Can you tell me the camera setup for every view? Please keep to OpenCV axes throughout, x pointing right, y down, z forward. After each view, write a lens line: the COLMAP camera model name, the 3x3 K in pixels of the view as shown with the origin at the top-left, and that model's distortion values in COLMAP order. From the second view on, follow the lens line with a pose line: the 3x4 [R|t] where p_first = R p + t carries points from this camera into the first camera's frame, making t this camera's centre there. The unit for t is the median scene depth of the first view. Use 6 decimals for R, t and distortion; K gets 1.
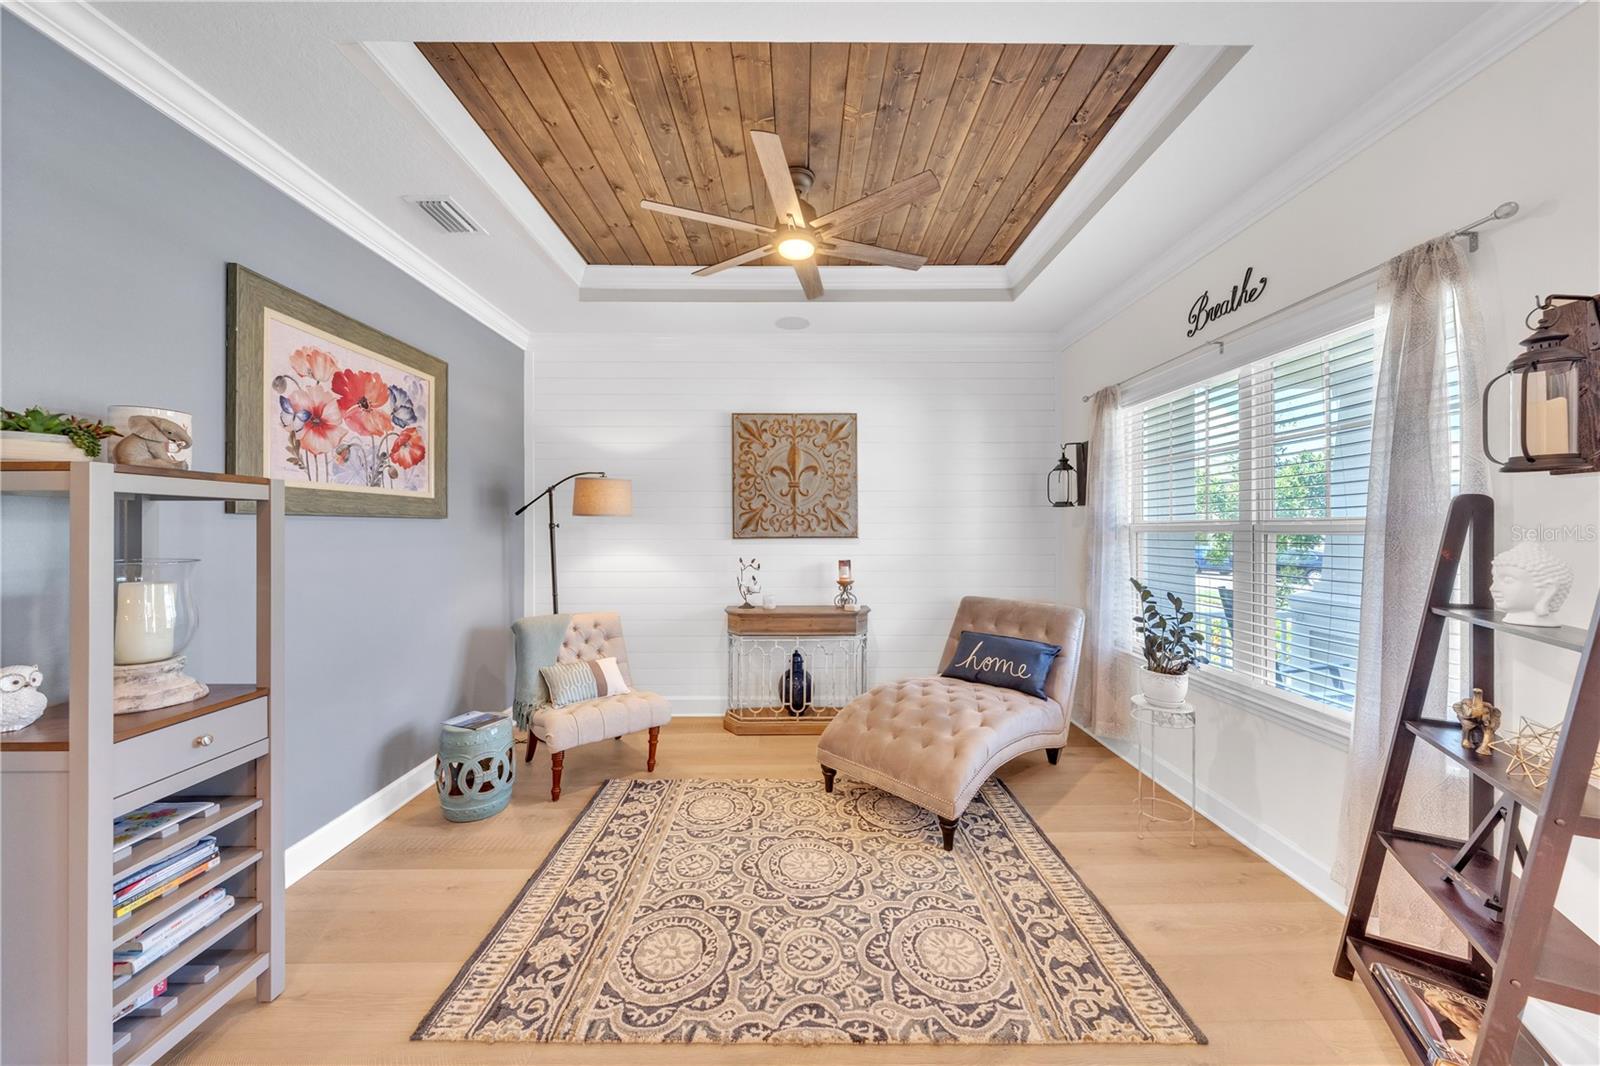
lens RADIAL K [[538.5, 0, 801.2], [0, 538.5, 528.9], [0, 0, 1]] dist [0.000517, -0.000061]
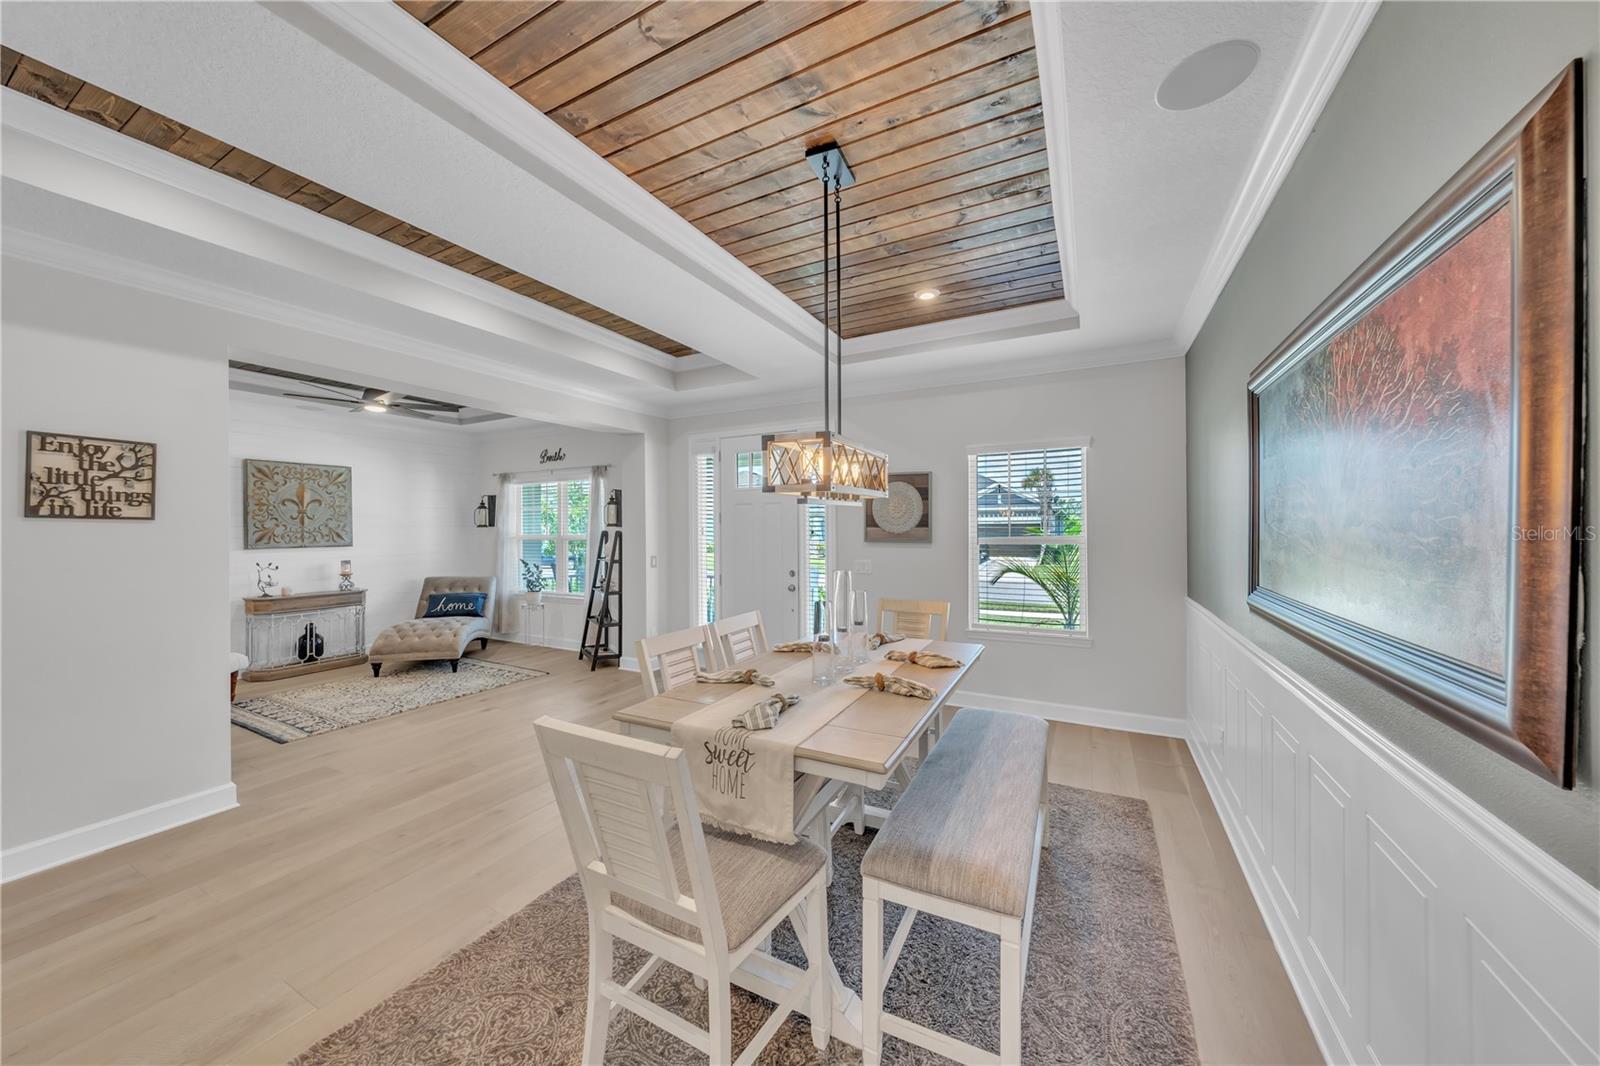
lens RADIAL K [[554.0, 0, 801.8], [0, 554.0, 528.4], [0, 0, 1]] dist [-0.000666, 0.000147]
pose [[0.466889, -0.001662, 0.884314, -1.010043], [0.003526, 0.999994, 0.000018, -0.043209], [-0.884309, 0.003110, 0.466892, -1.302939]]
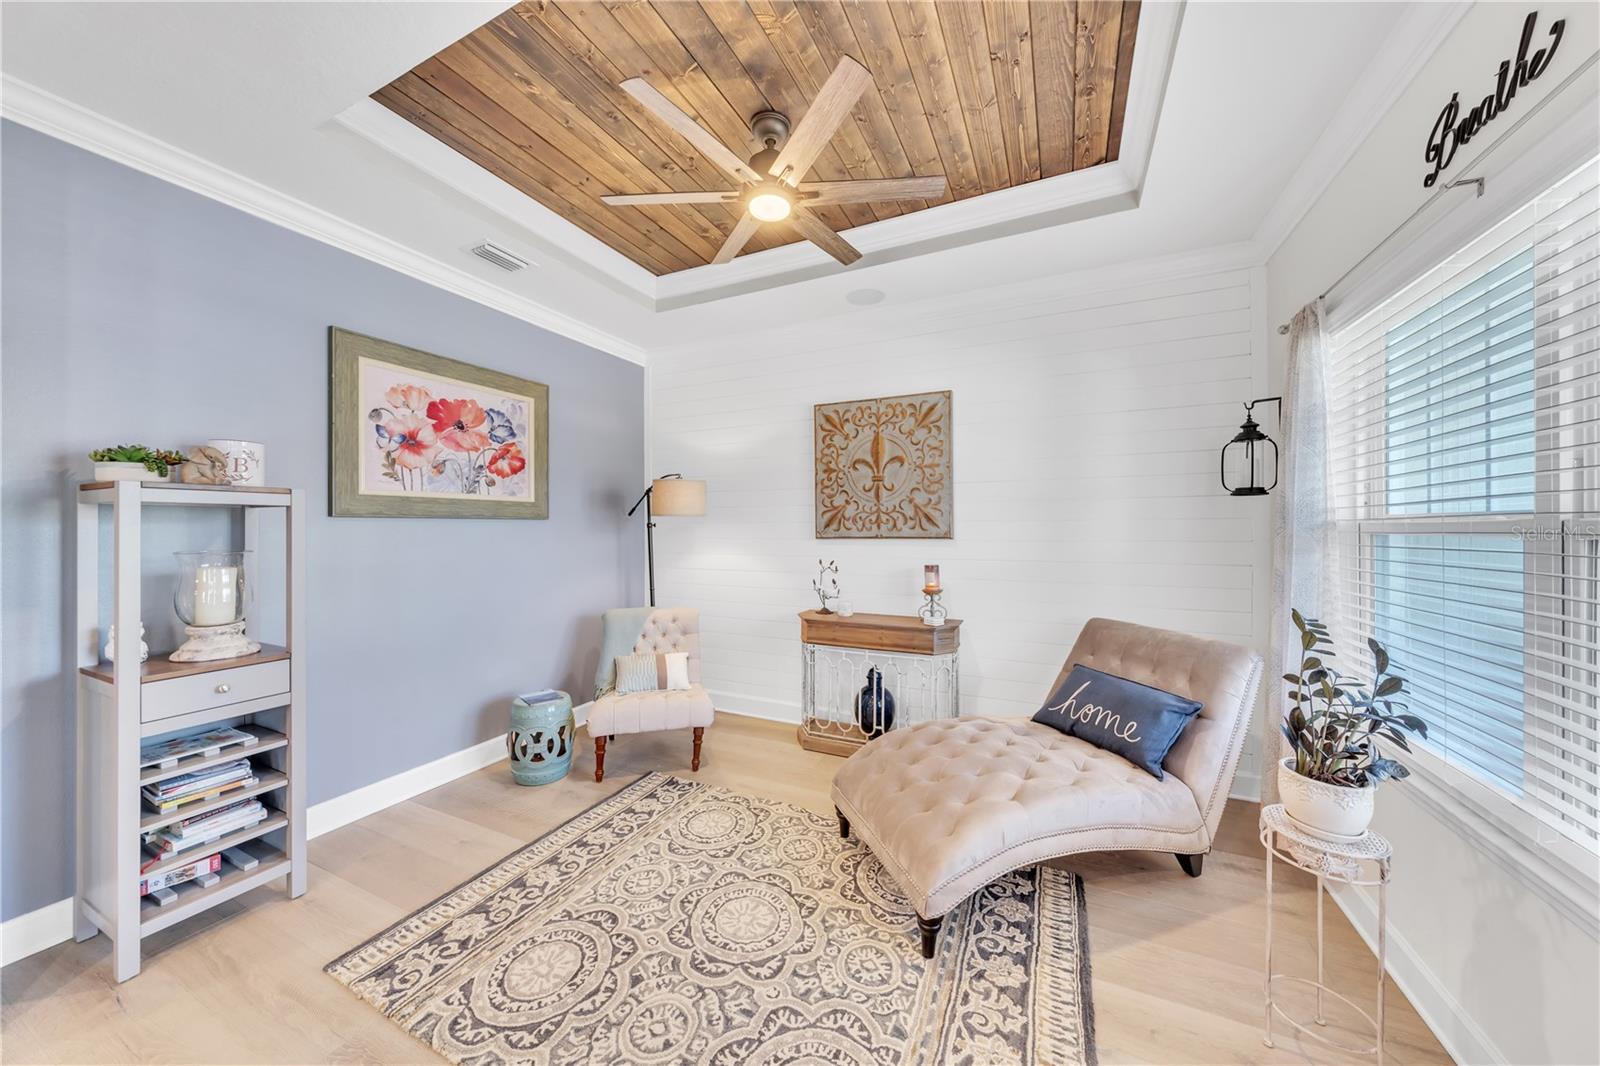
lens RADIAL K [[535.4, 0, 812.3], [0, 535.4, 528.1], [0, 0, 1]] dist [-0.000541, 0.000058]
pose [[0.902535, -0.000369, -0.430616, 0.378284], [0.000303, 1.000000, -0.000223, 0.000177], [0.430616, 0.000071, 0.902535, 0.217788]]
